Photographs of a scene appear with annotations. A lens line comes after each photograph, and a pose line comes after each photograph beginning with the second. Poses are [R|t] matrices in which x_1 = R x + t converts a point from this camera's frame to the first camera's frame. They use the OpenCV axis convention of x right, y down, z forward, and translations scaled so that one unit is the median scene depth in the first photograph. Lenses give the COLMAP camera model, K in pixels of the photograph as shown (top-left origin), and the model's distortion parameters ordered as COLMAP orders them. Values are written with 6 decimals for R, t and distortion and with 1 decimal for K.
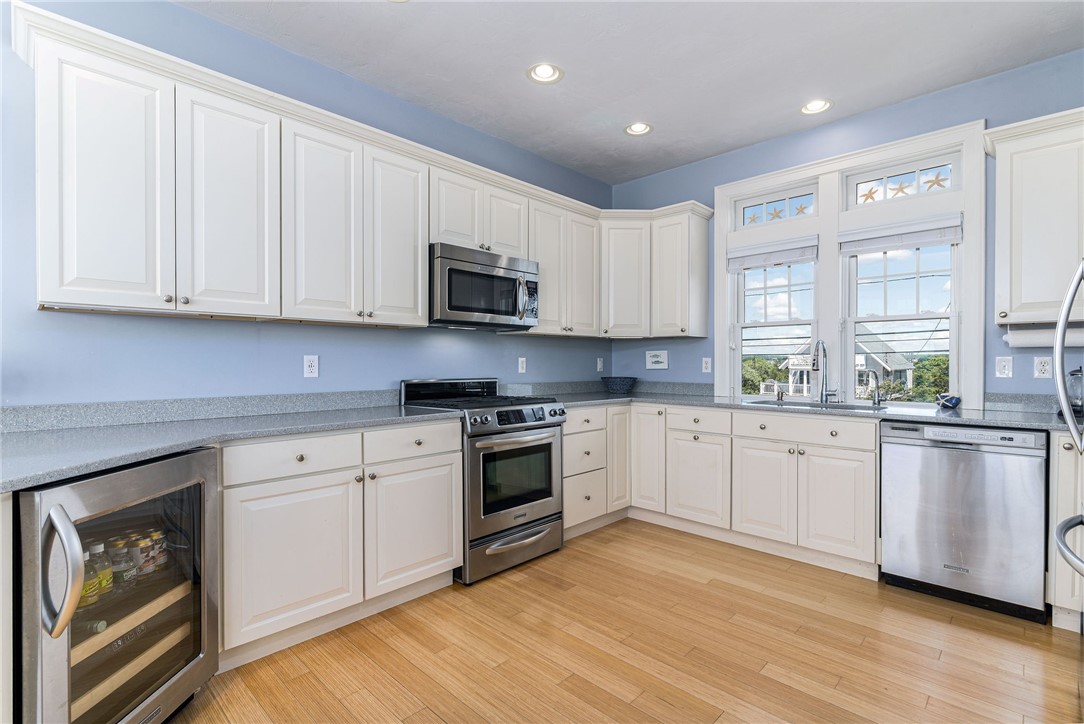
lens RADIAL K [[505.1, 0, 541.8], [0, 505.1, 364.4], [0, 0, 1]] dist [0.002091, -0.000067]
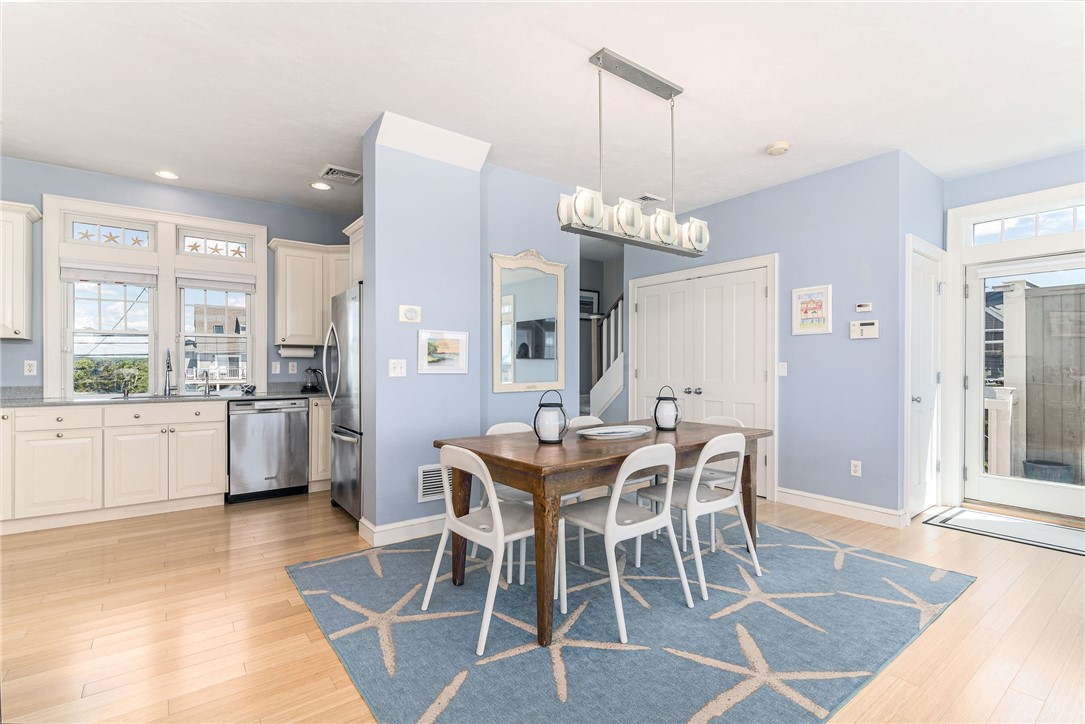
lens RADIAL K [[505.6, 0, 540.7], [0, 505.6, 364.9], [0, 0, 1]] dist [0.002091, -0.000067]
pose [[0.147103, -0.000389, 0.989121, -0.605885], [0.003244, 0.999995, -0.000090, -0.001083], [-0.989116, 0.003222, 0.147104, -0.168924]]
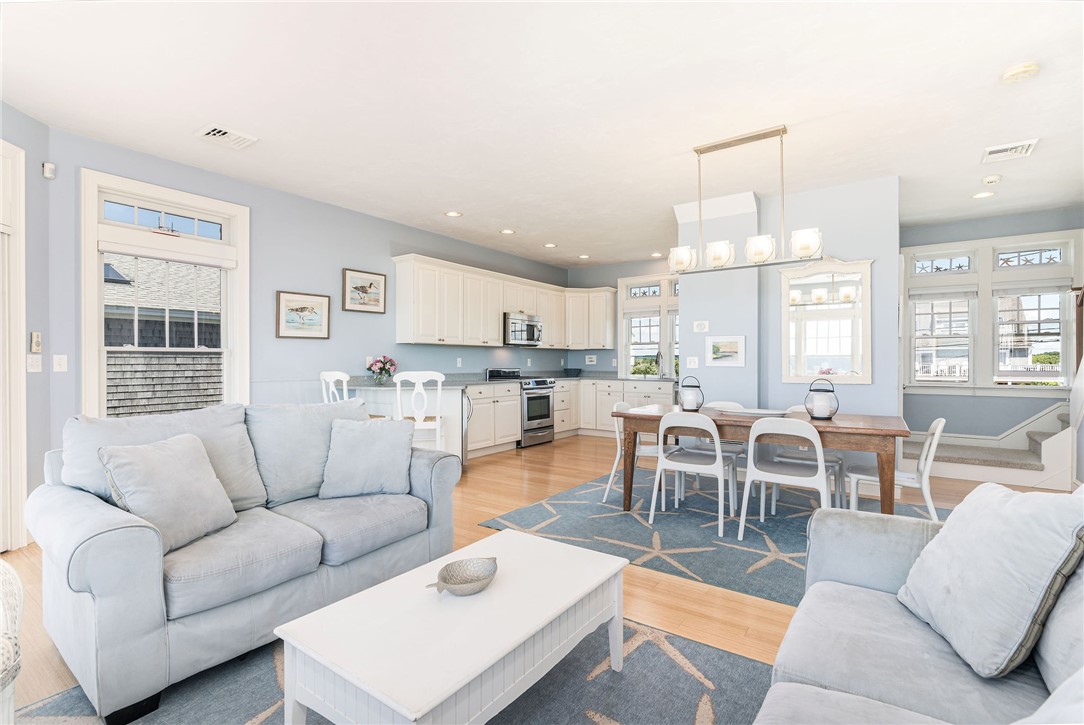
lens RADIAL K [[505.1, 0, 538.1], [0, 505.1, 363.4], [0, 0, 1]] dist [0.002091, -0.000067]
pose [[0.989311, -0.001681, 0.145809, -0.349316], [0.001742, 0.999998, -0.000289, 0.007205], [-0.145808, 0.000540, 0.989313, -1.226549]]
